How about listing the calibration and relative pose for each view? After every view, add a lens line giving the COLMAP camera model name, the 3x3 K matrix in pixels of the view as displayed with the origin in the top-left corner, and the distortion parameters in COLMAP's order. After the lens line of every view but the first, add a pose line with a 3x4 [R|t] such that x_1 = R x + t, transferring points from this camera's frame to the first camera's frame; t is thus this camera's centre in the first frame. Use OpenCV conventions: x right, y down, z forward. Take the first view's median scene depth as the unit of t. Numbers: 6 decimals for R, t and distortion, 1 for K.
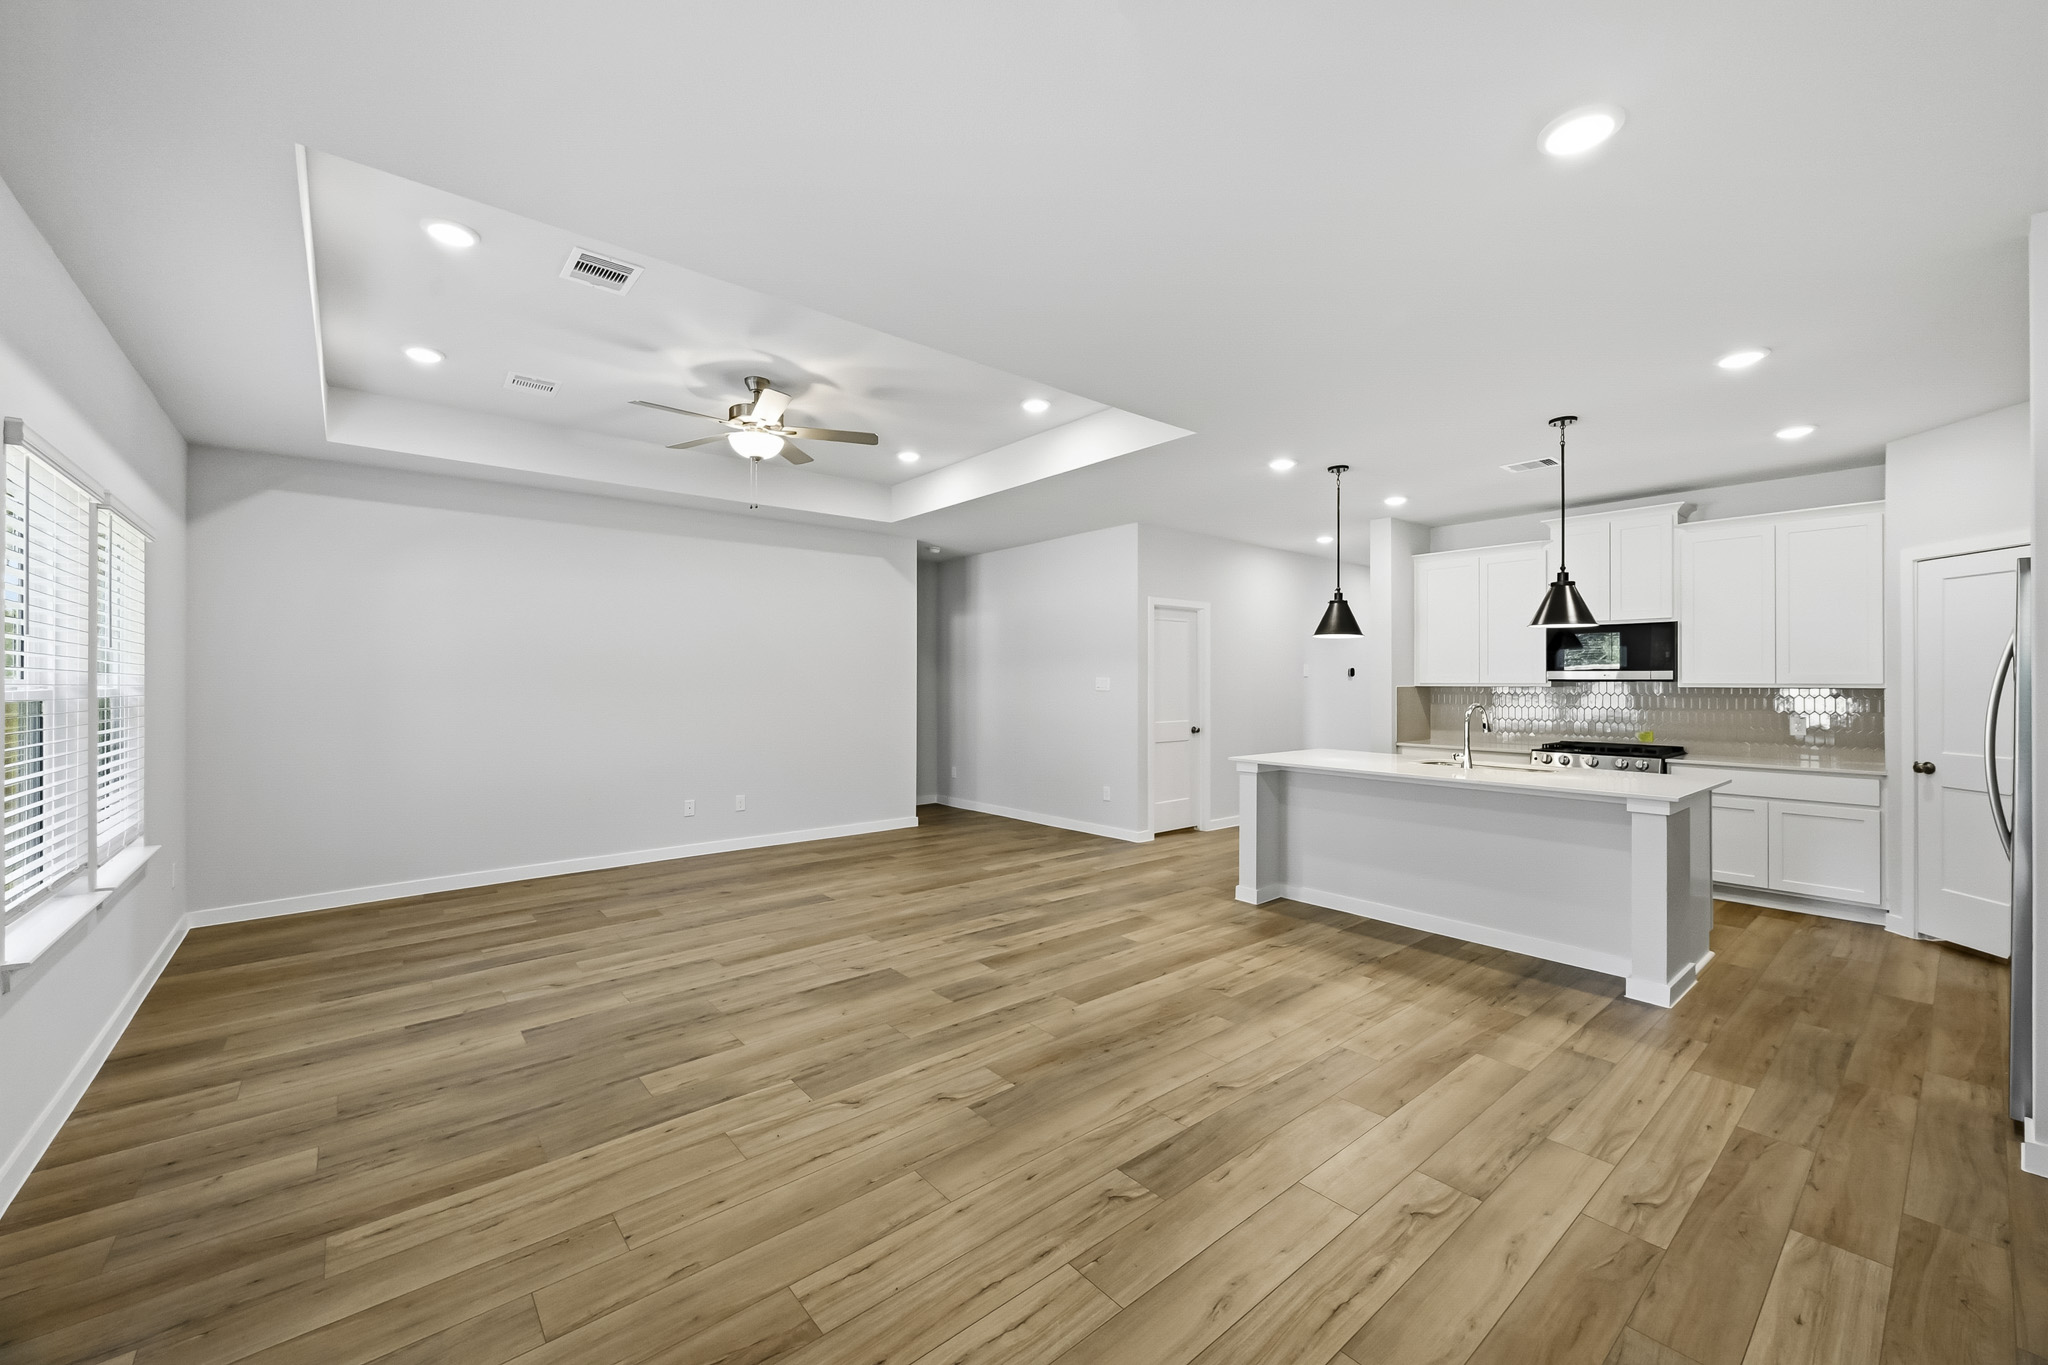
lens RADIAL K [[811.7, 0, 1026.7], [0, 811.7, 687.1], [0, 0, 1]] dist [0.000945, 0.000171]
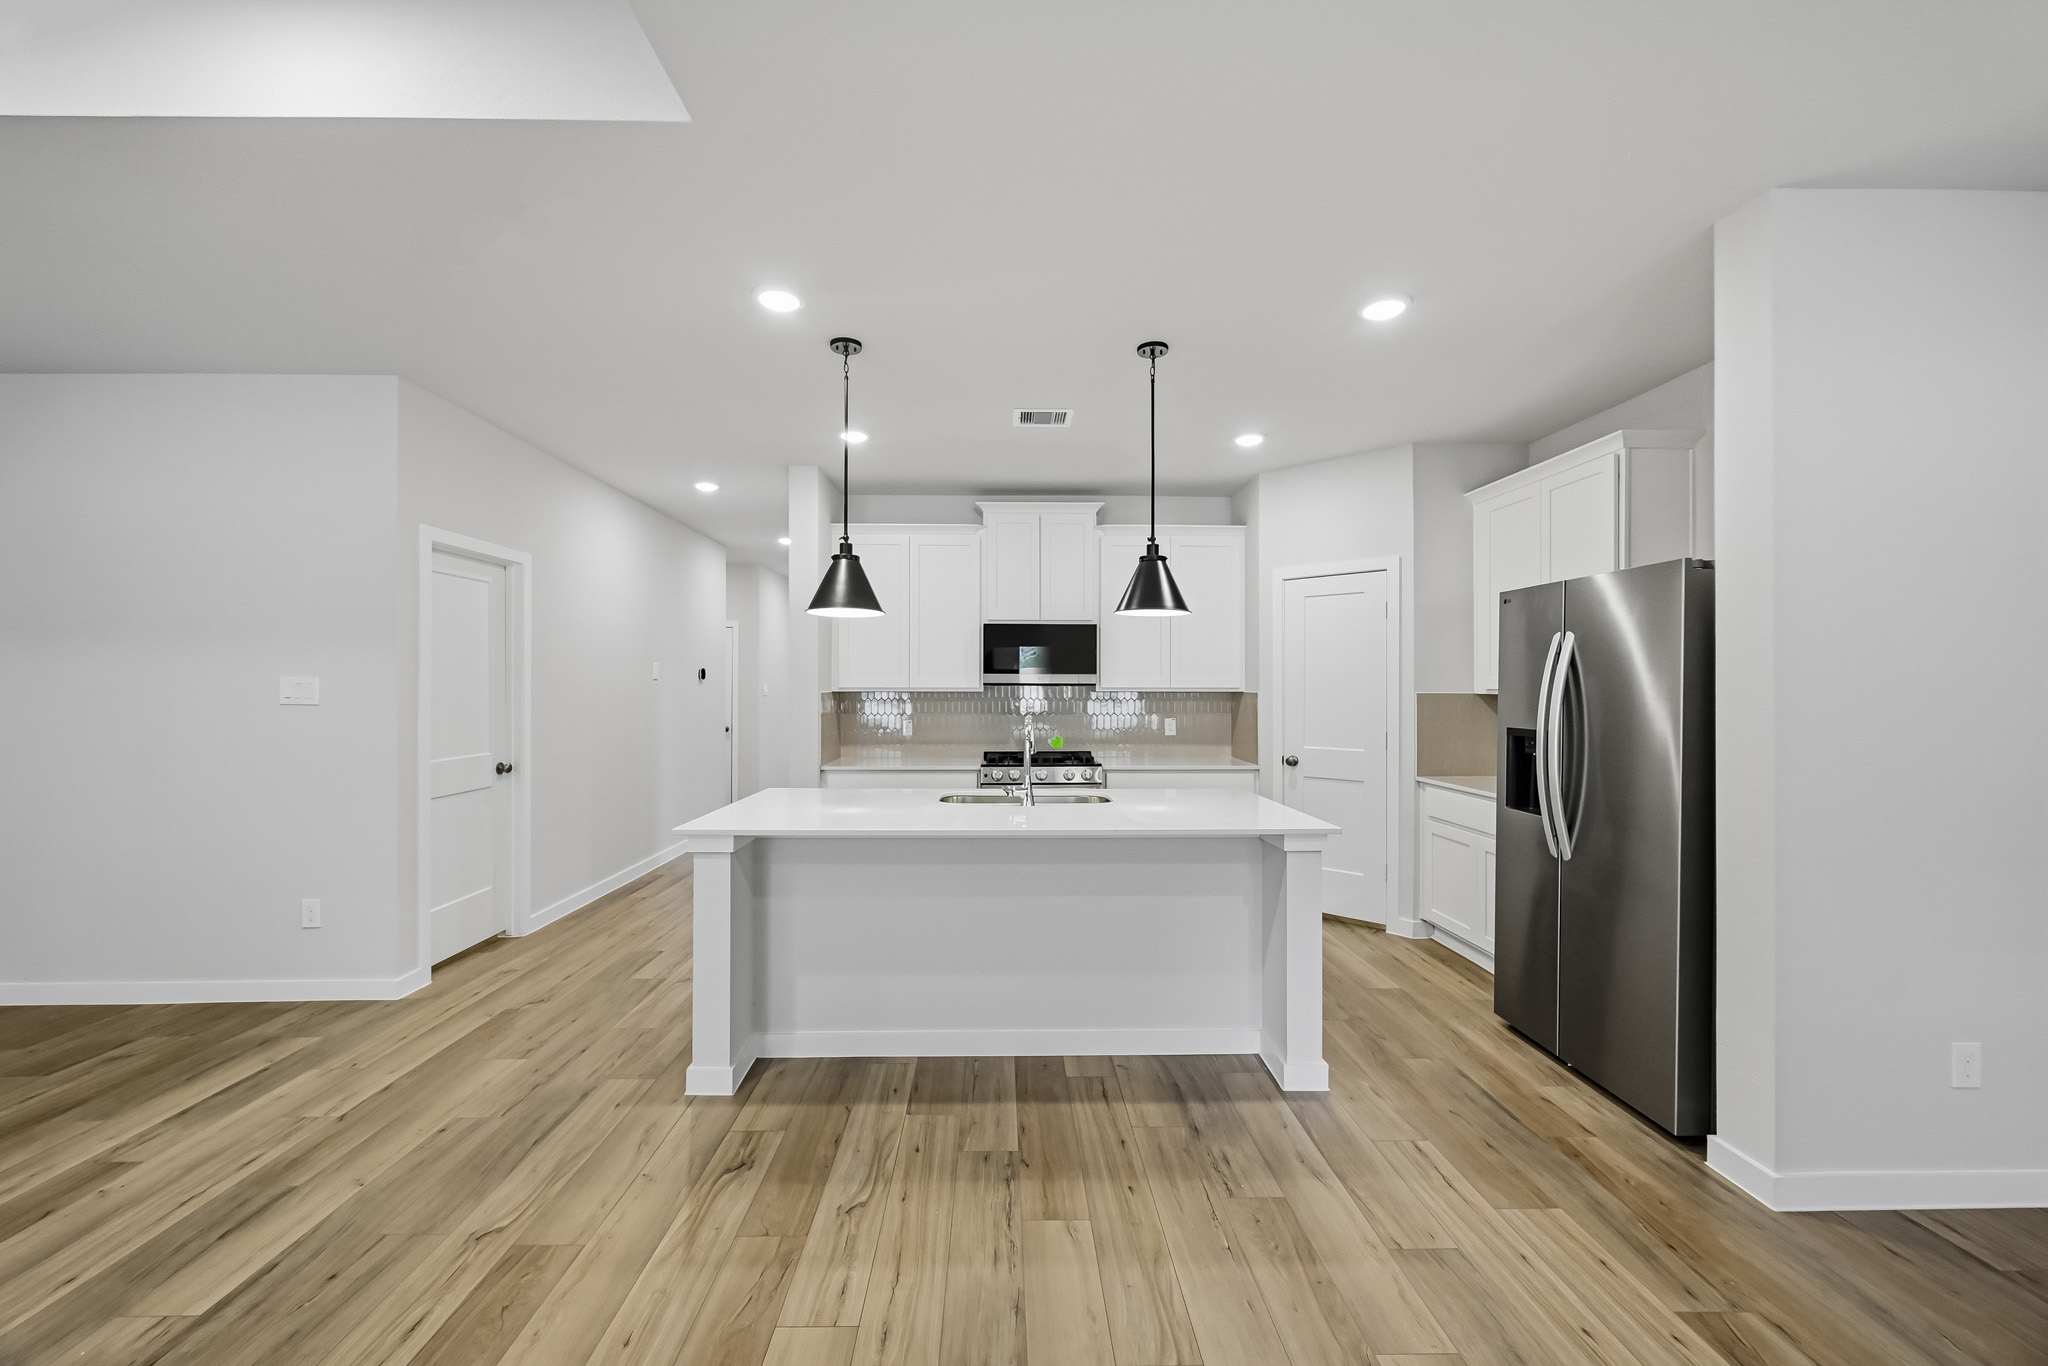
lens RADIAL K [[811.7, 0, 1023.8], [0, 811.7, 688.2], [0, 0, 1]] dist [0.000945, 0.000171]
pose [[0.631136, -0.001894, 0.775670, -0.019489], [0.005976, 0.999979, -0.002420, -0.002584], [-0.775649, 0.006163, 0.631134, 0.629523]]
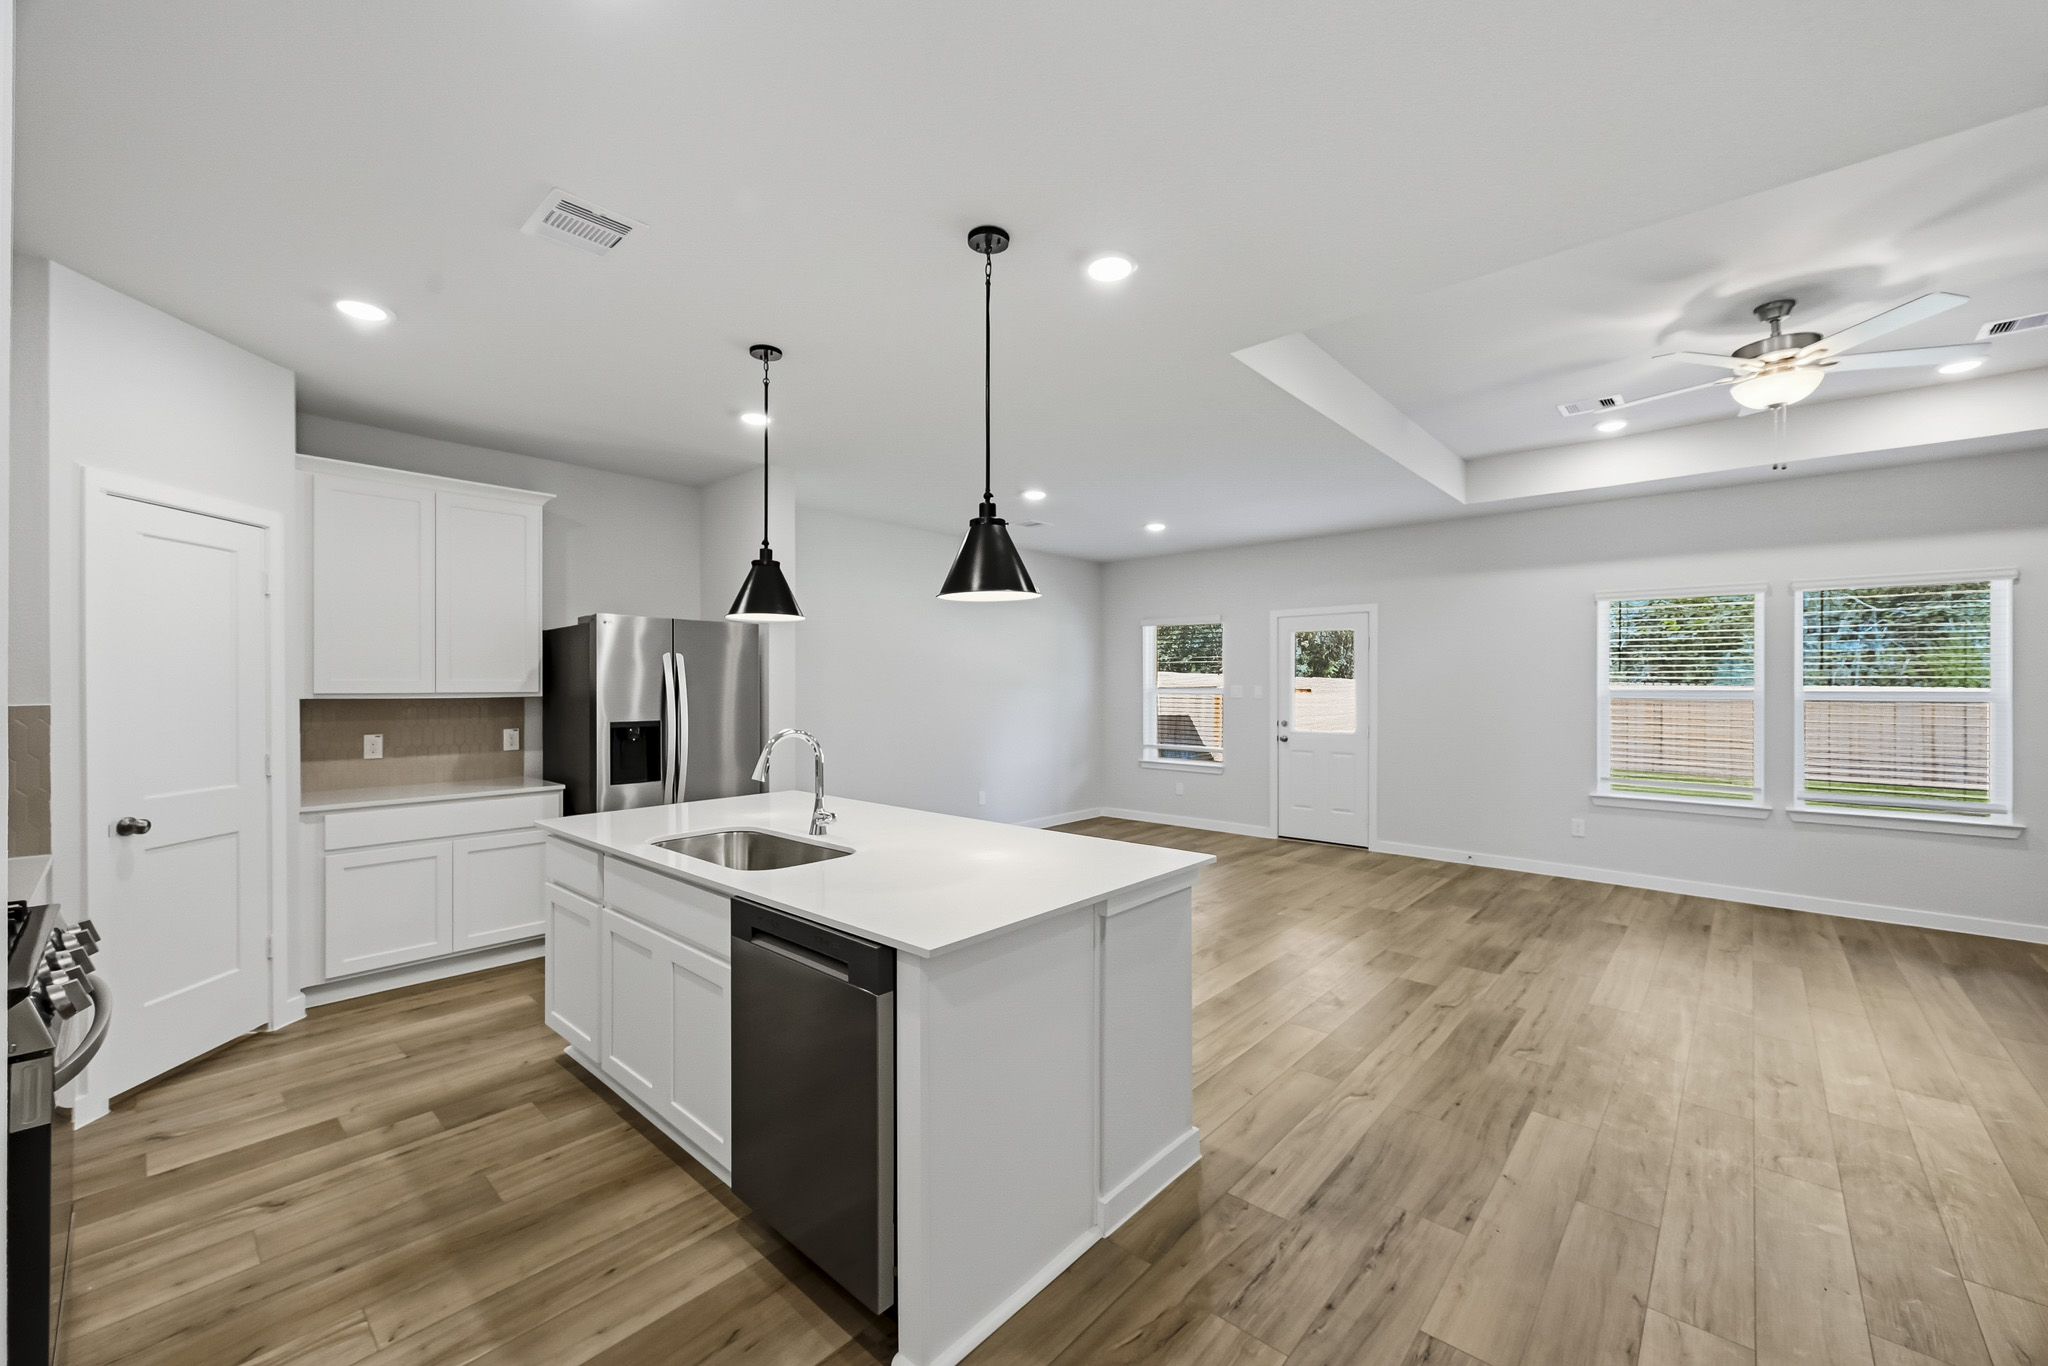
lens RADIAL K [[811.7, 0, 1009.9], [0, 811.7, 691.7], [0, 0, 1]] dist [0.000945, 0.000171]
pose [[-0.992329, -0.001310, -0.123614, 0.539941], [-0.003202, 0.999881, 0.015108, -0.017356], [0.123580, 0.015388, -0.992215, 1.845929]]
